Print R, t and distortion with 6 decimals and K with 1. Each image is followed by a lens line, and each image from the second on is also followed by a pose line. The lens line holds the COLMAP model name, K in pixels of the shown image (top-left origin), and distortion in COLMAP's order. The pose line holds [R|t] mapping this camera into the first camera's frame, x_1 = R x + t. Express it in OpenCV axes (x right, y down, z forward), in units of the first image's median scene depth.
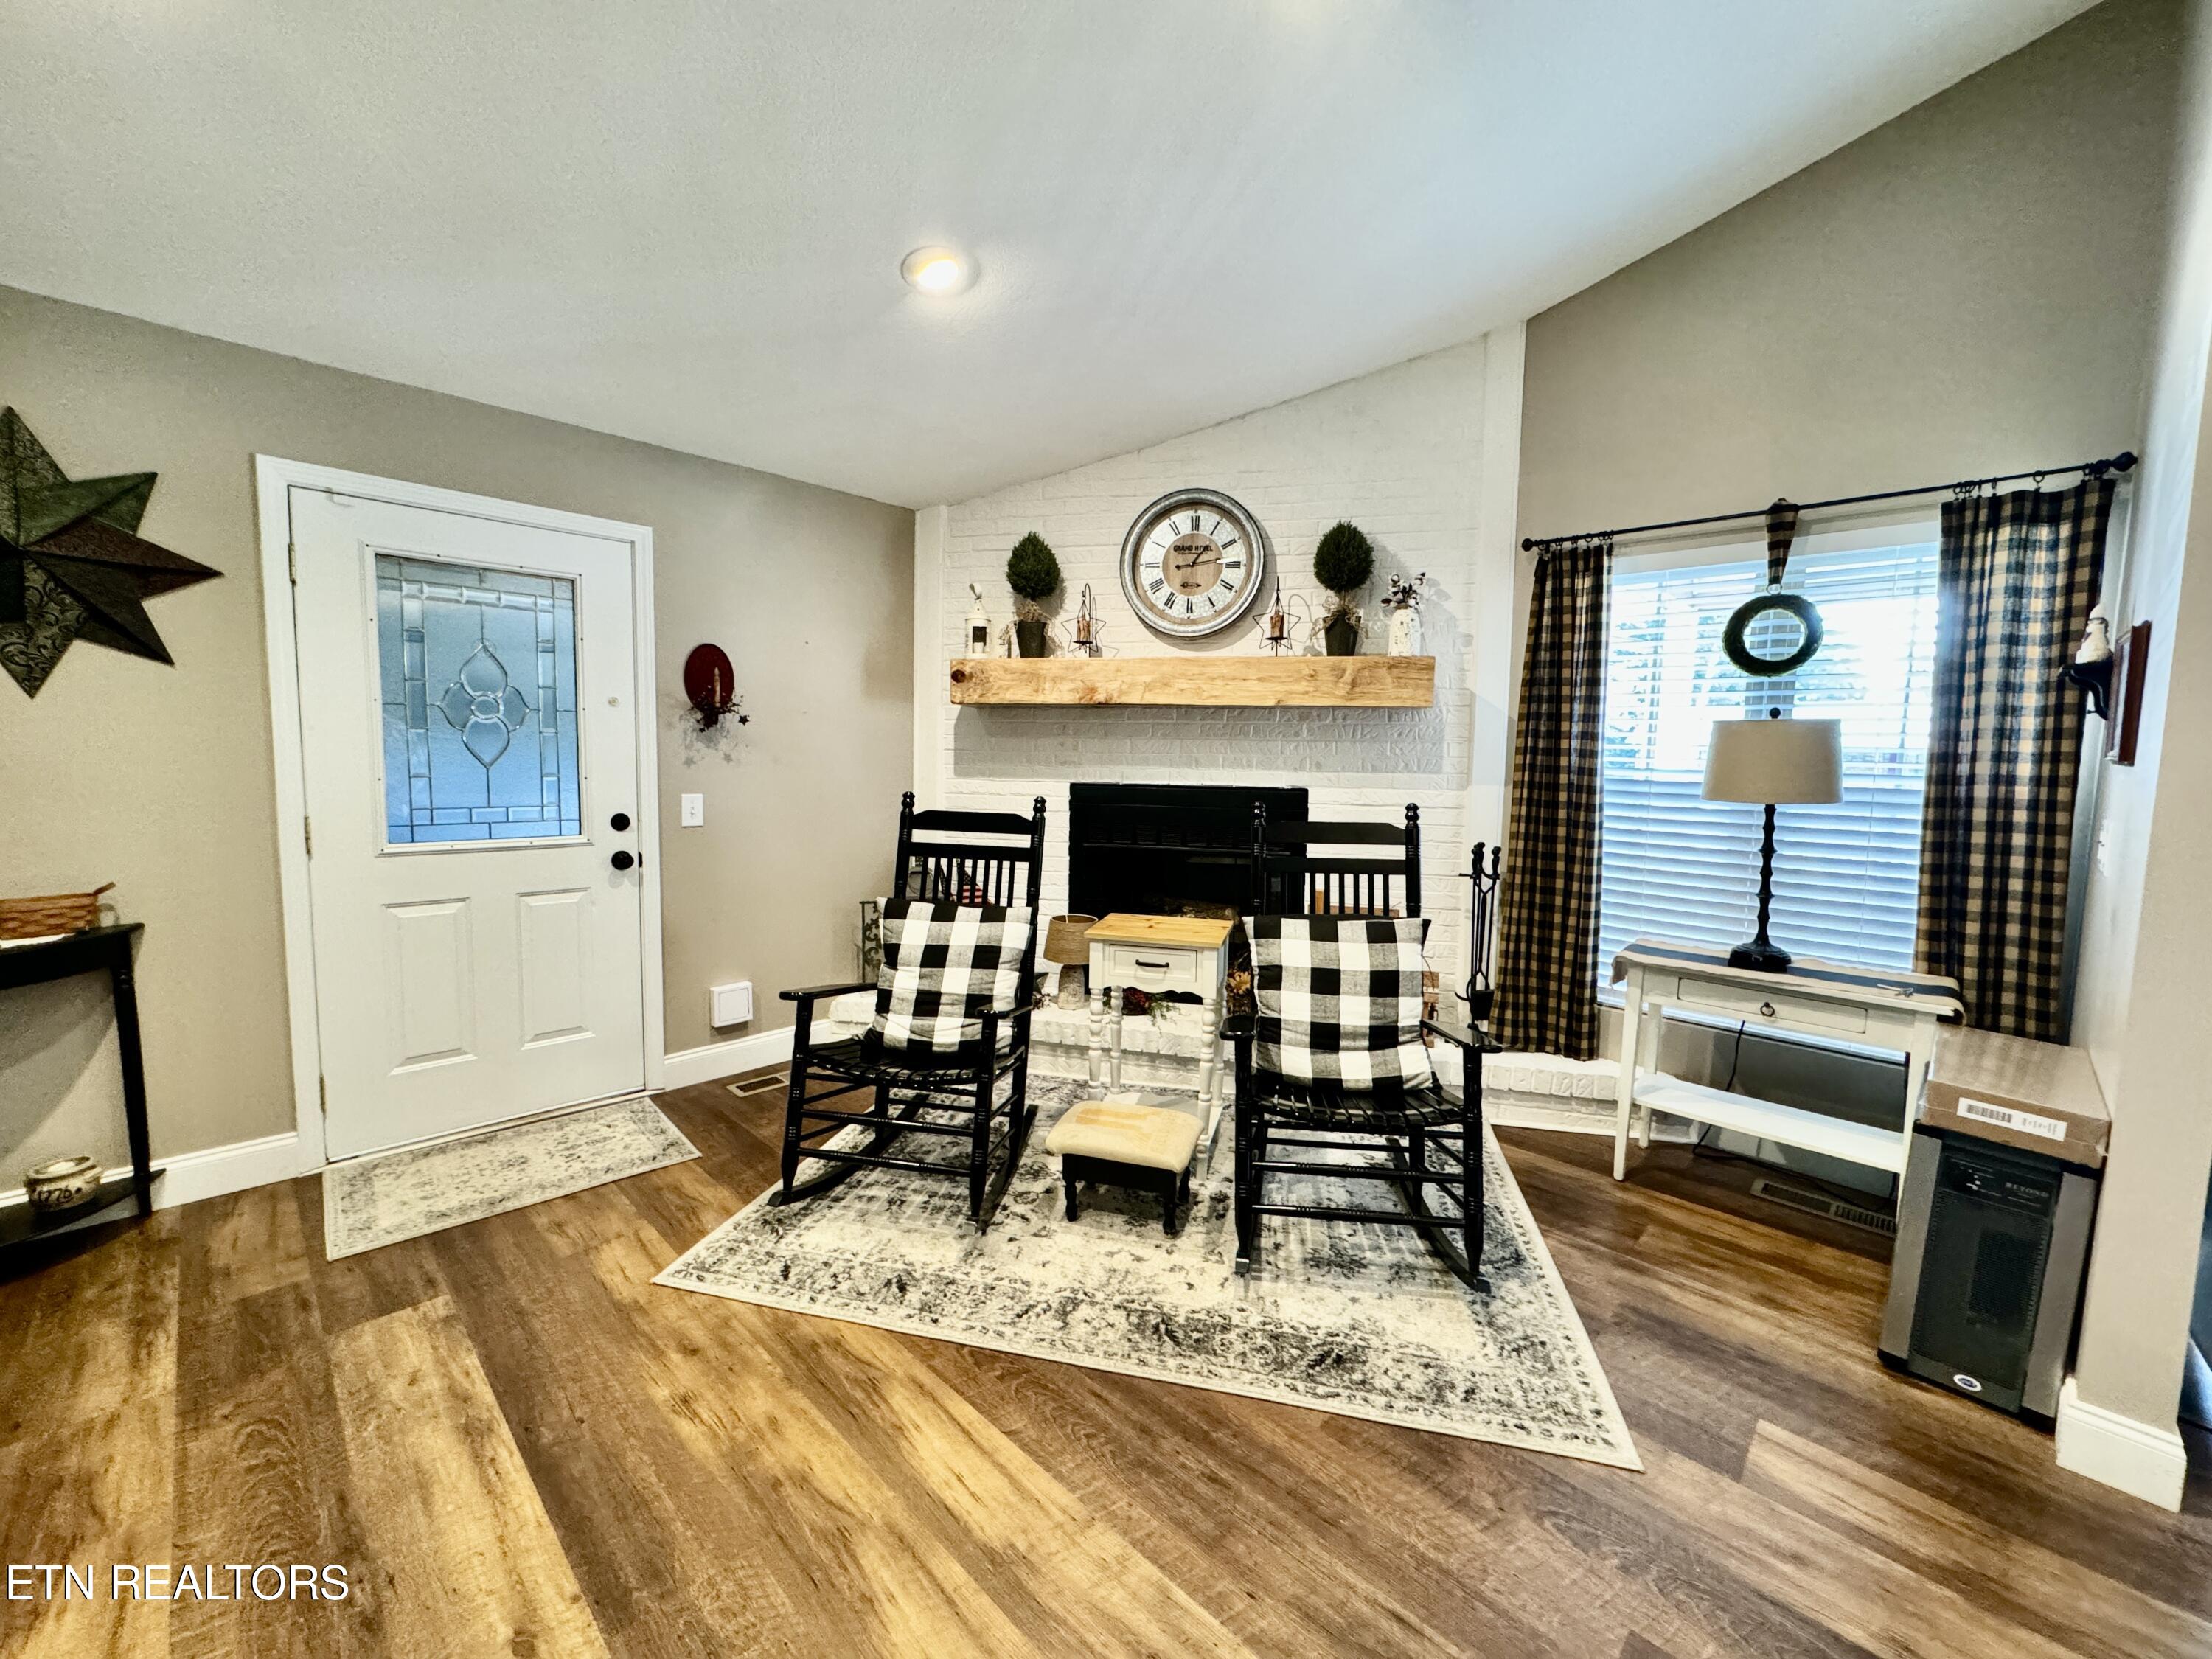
lens RADIAL K [[880.8, 0, 1106.7], [0, 880.8, 824.9], [0, 0, 1]] dist [-0.001110, -0.000449]
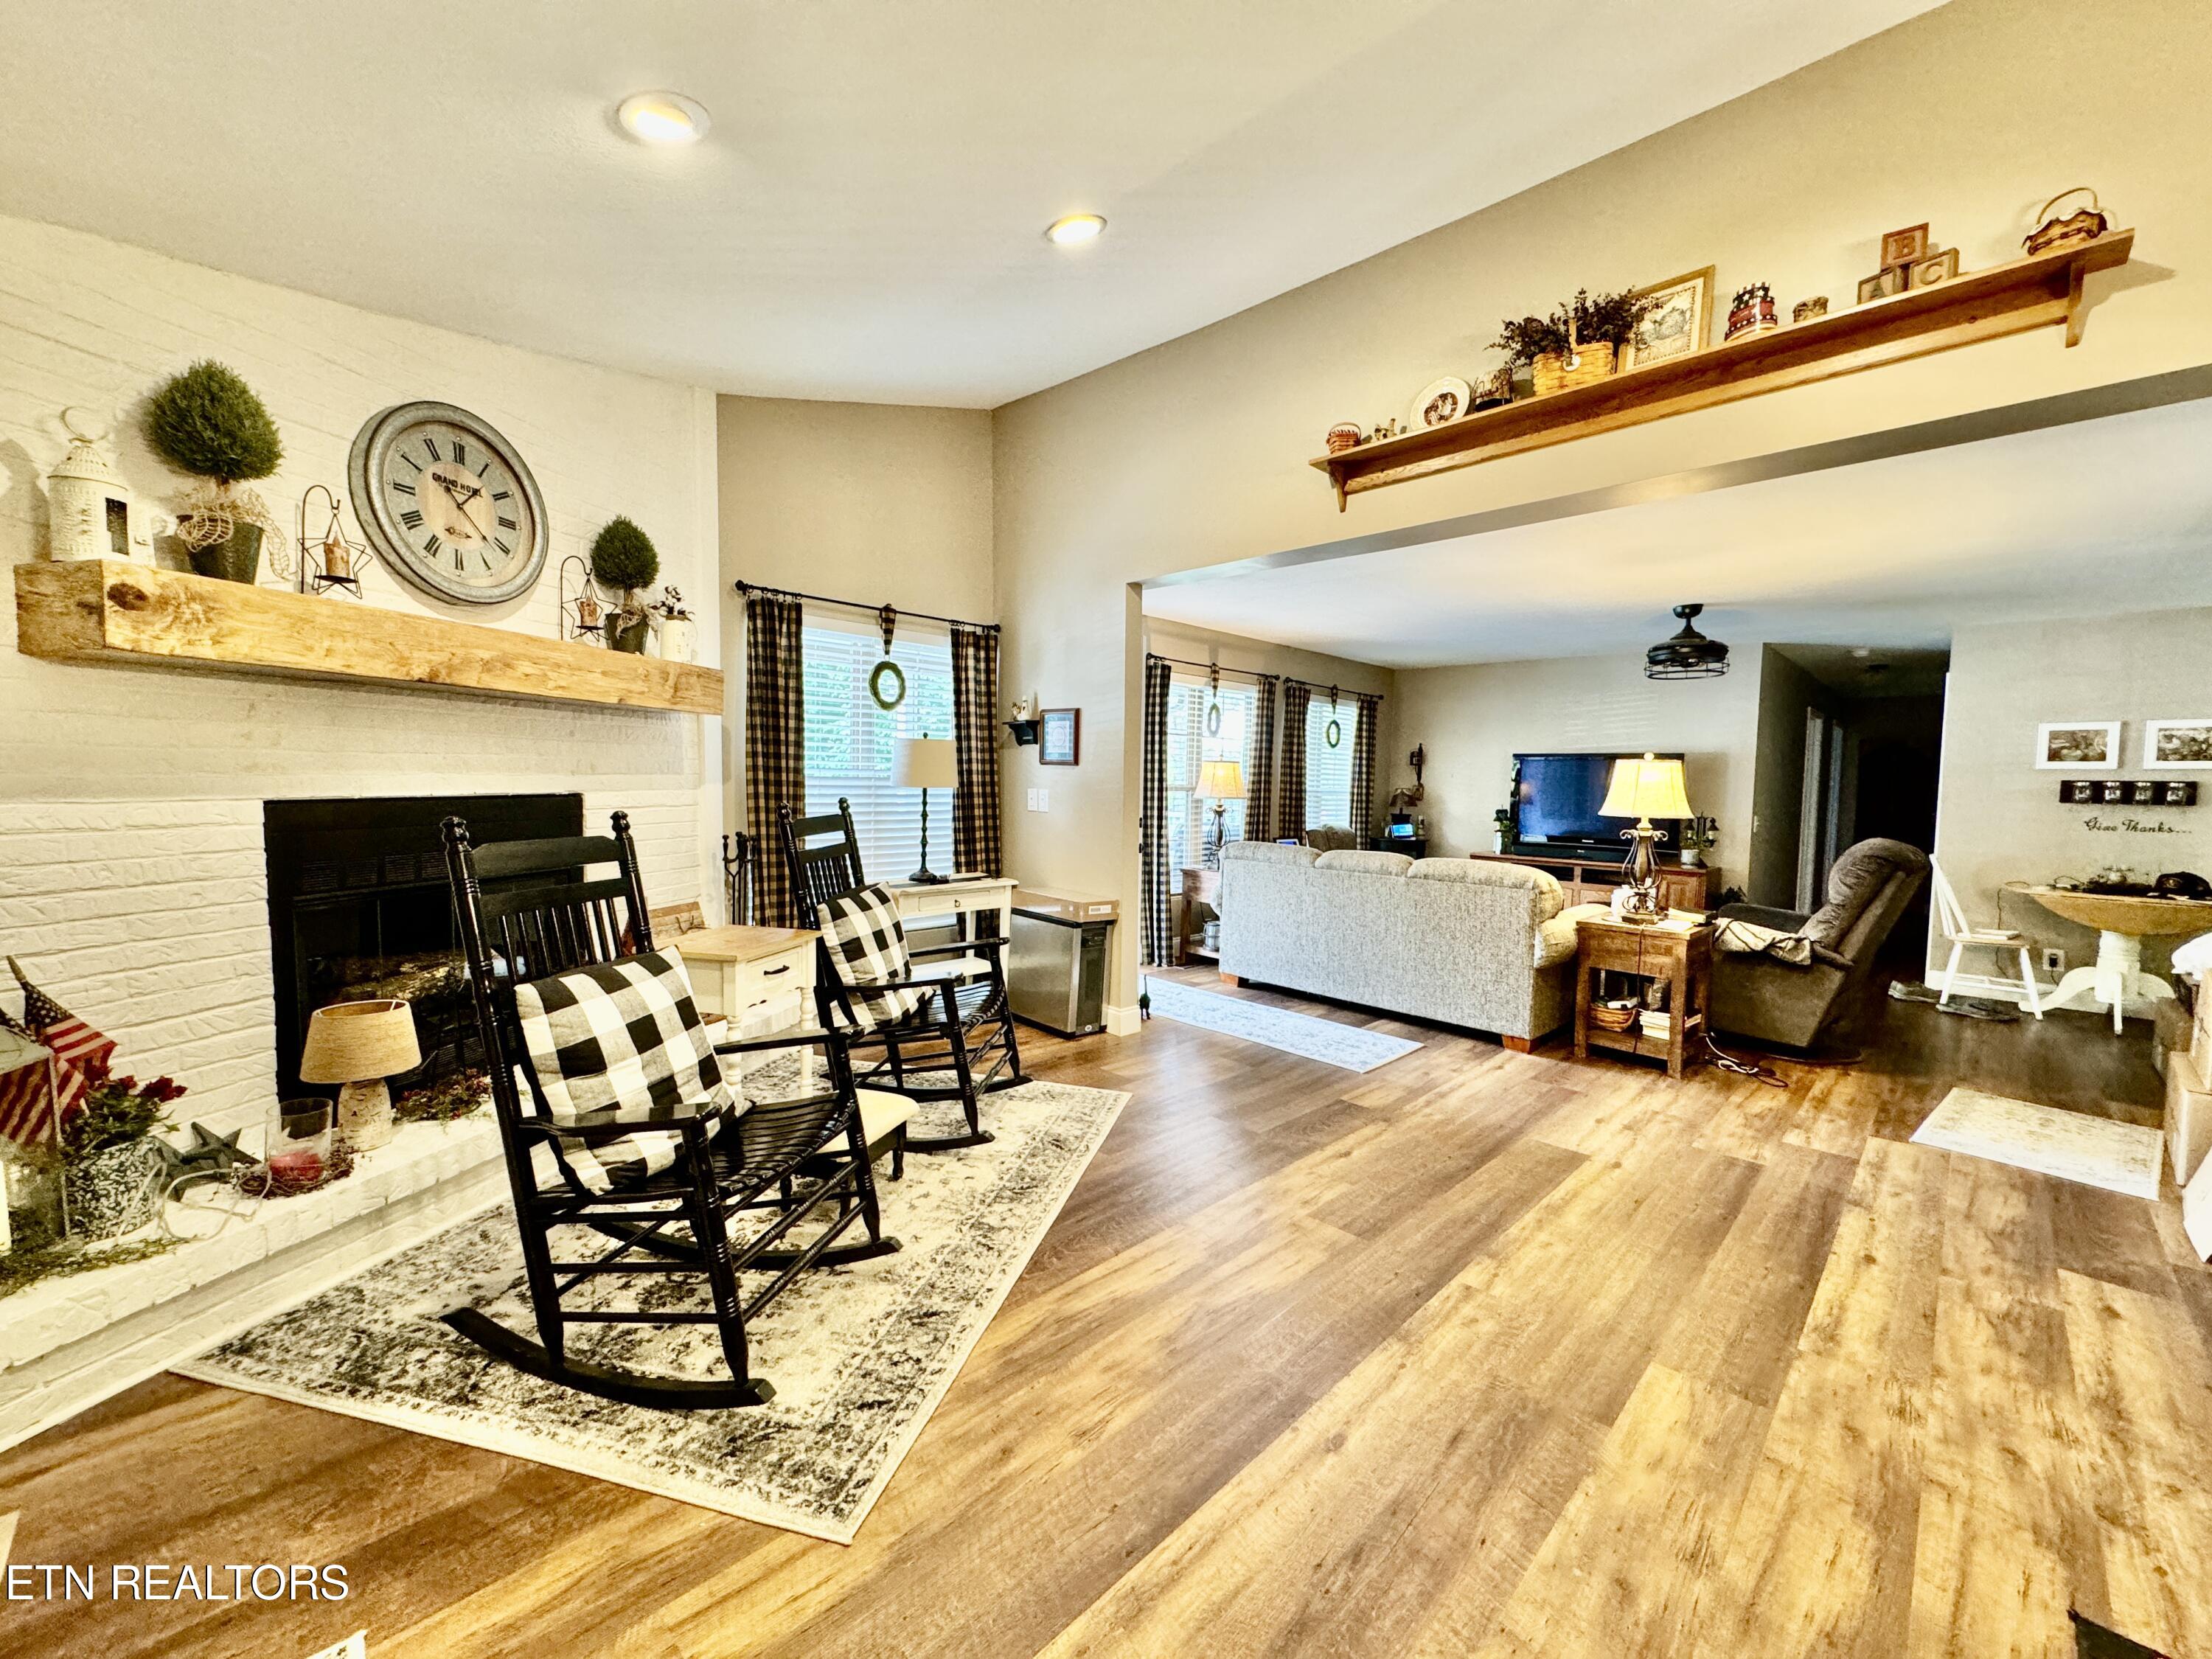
lens RADIAL K [[881.3, 0, 1106.4], [0, 881.3, 837.5], [0, 0, 1]] dist [-0.000136, -0.000096]
pose [[0.010506, -0.084450, 0.996372, -0.866779], [0.073256, 0.993815, 0.083461, -0.042552], [-0.997258, 0.072114, 0.016628, 0.573713]]
